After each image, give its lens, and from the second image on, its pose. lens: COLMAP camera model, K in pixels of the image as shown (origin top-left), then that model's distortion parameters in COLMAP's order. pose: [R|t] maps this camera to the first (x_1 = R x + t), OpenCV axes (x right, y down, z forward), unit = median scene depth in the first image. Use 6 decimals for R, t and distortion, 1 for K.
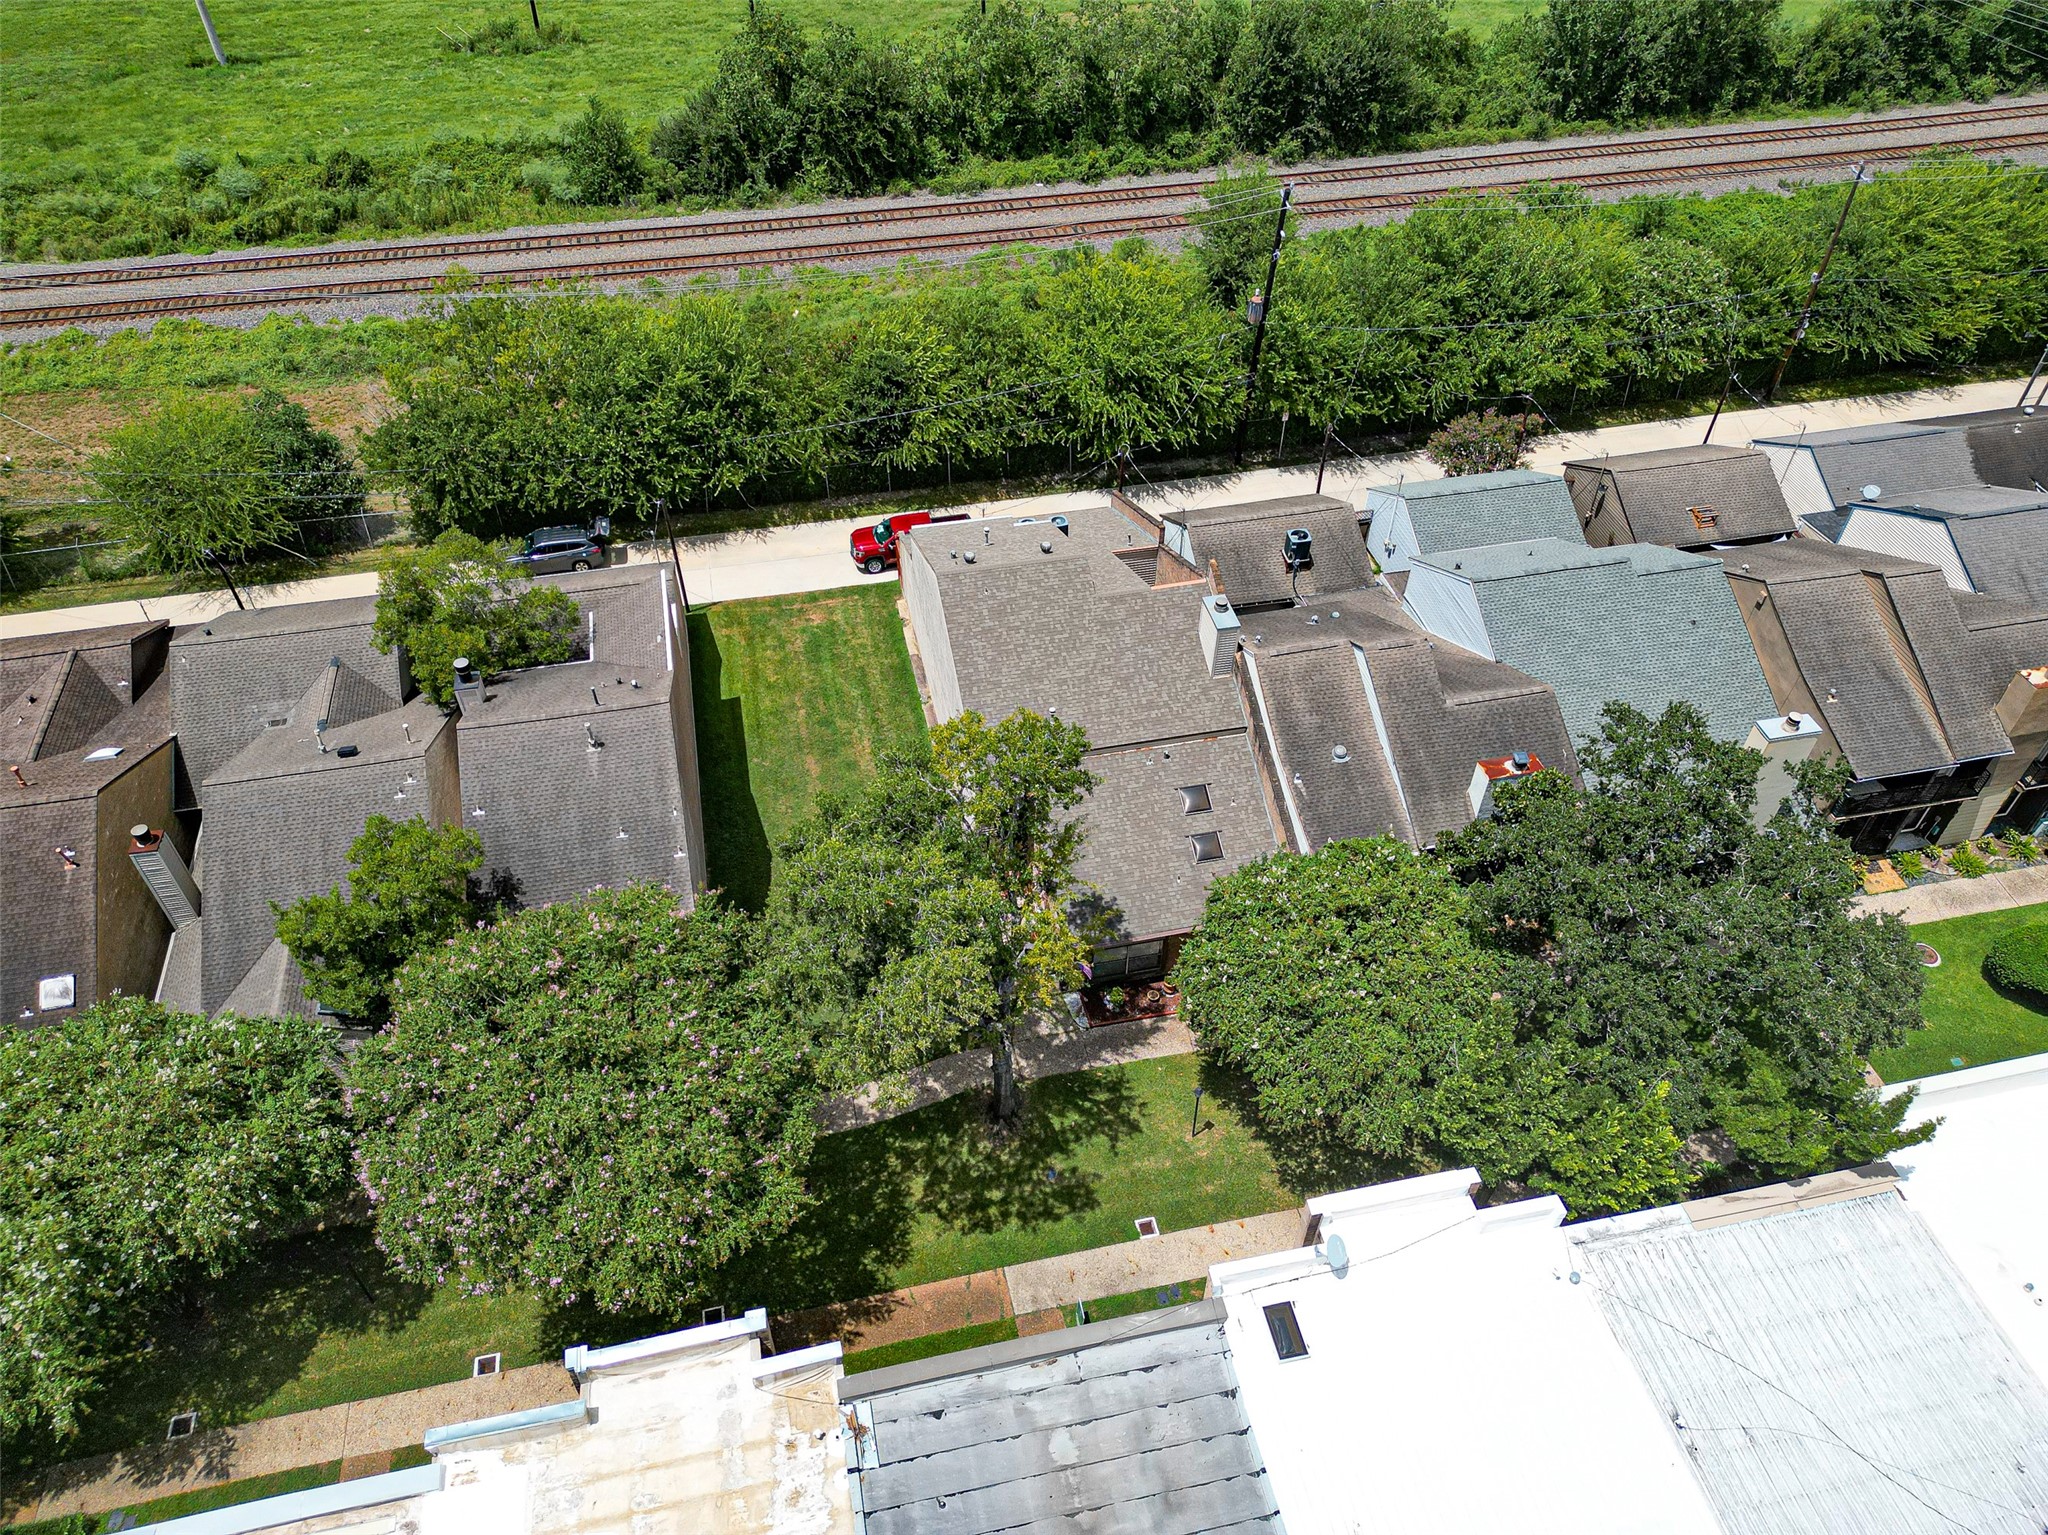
lens RADIAL K [[1442.8, 0, 1024.0], [0, 1442.8, 767.5], [0, 0, 1]] dist [0.072499, -0.061239]
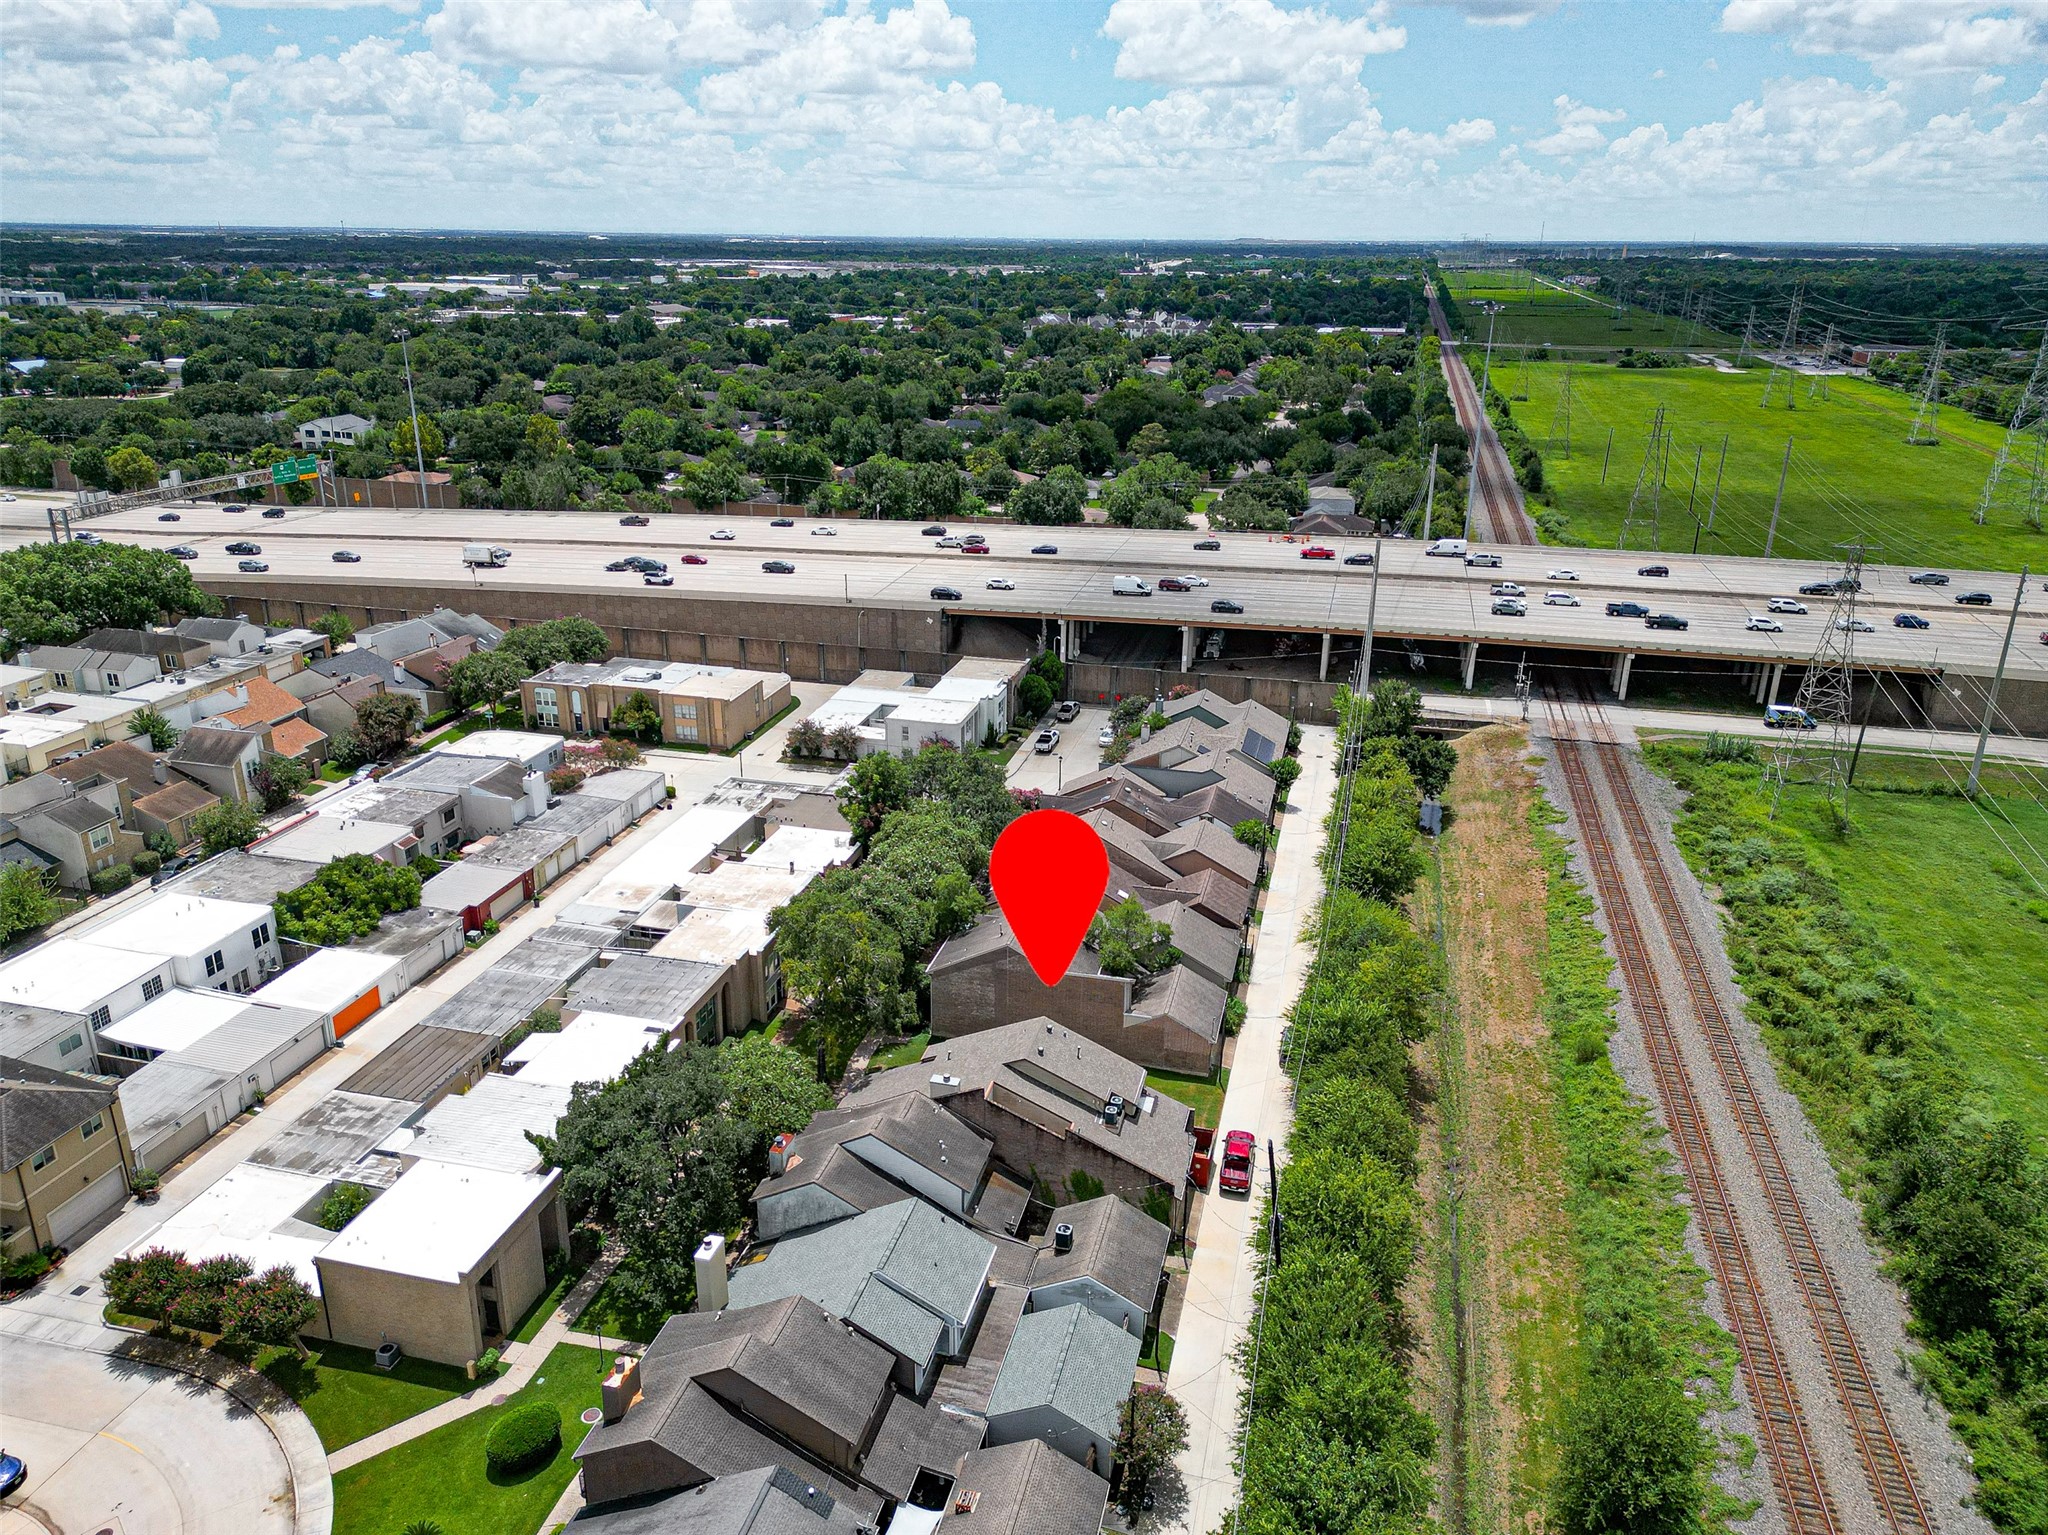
lens RADIAL K [[1440.0, 0, 1023.0], [0, 1440.0, 770.0], [0, 0, 1]] dist [0.078262, -0.077588]
pose [[-0.442662, 0.302853, -0.843997, 1.118891], [-0.632602, 0.561601, 0.533310, -1.006697], [0.635504, 0.769990, -0.057014, 0.634476]]
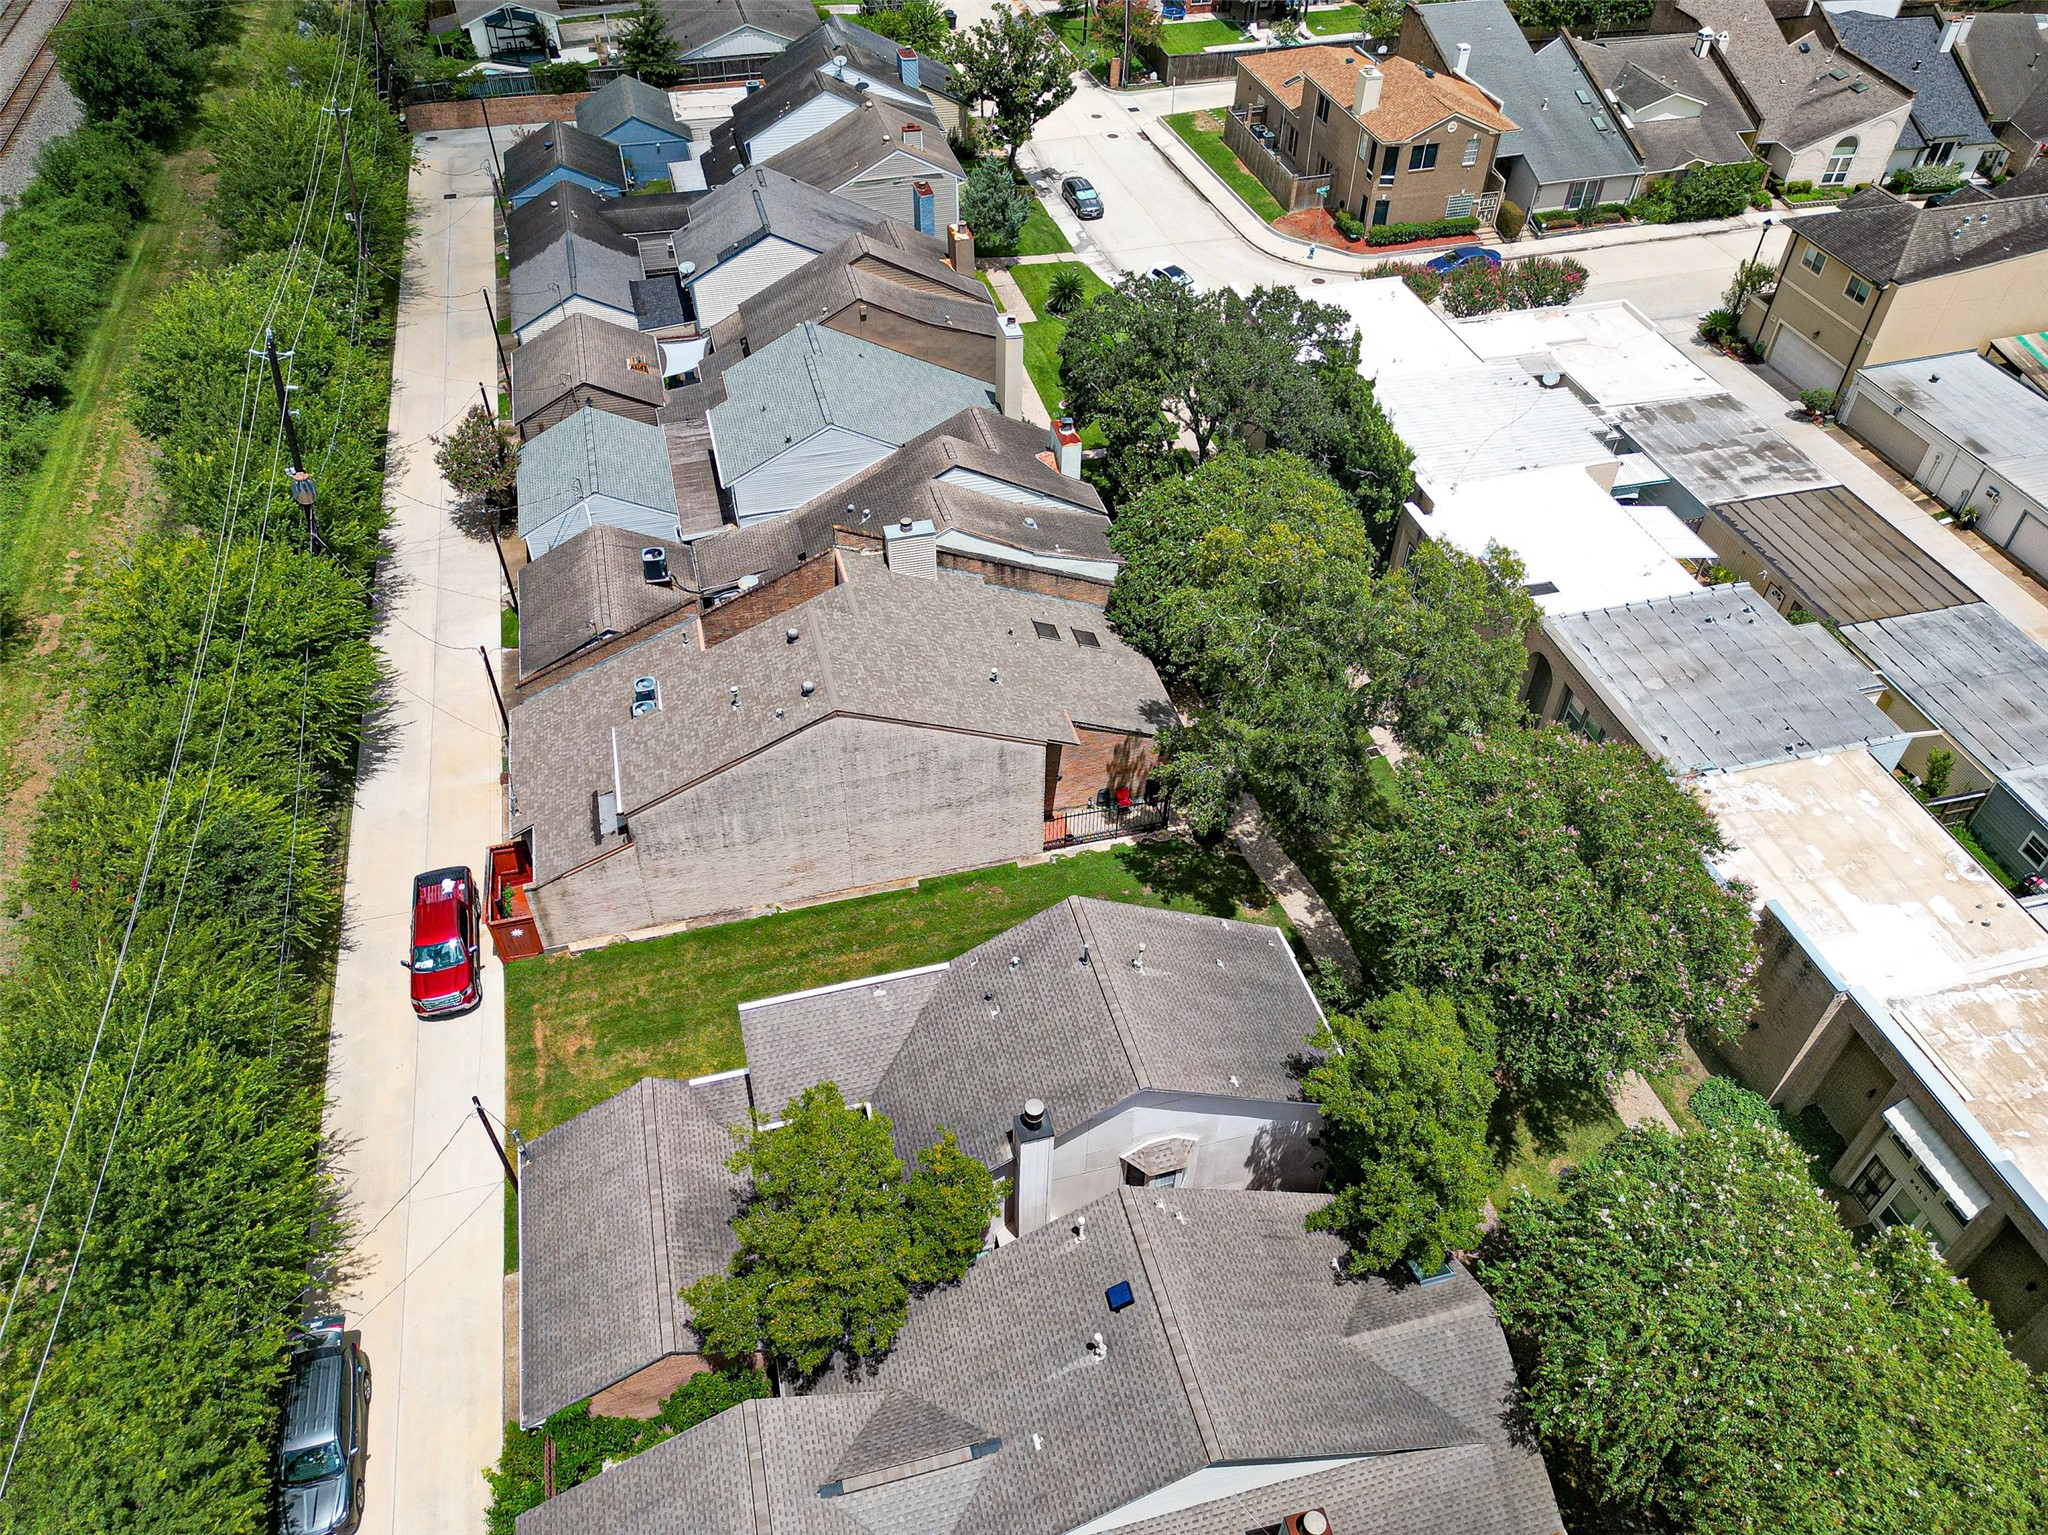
lens RADIAL K [[1441.0, 0, 1026.2], [0, 1441.0, 769.2], [0, 0, 1]] dist [0.077951, -0.076268]
pose [[-0.046523, -0.694331, 0.718151, -0.551944], [0.688067, 0.498906, 0.526932, -0.380834], [-0.724155, 0.518650, 0.454535, 0.400274]]
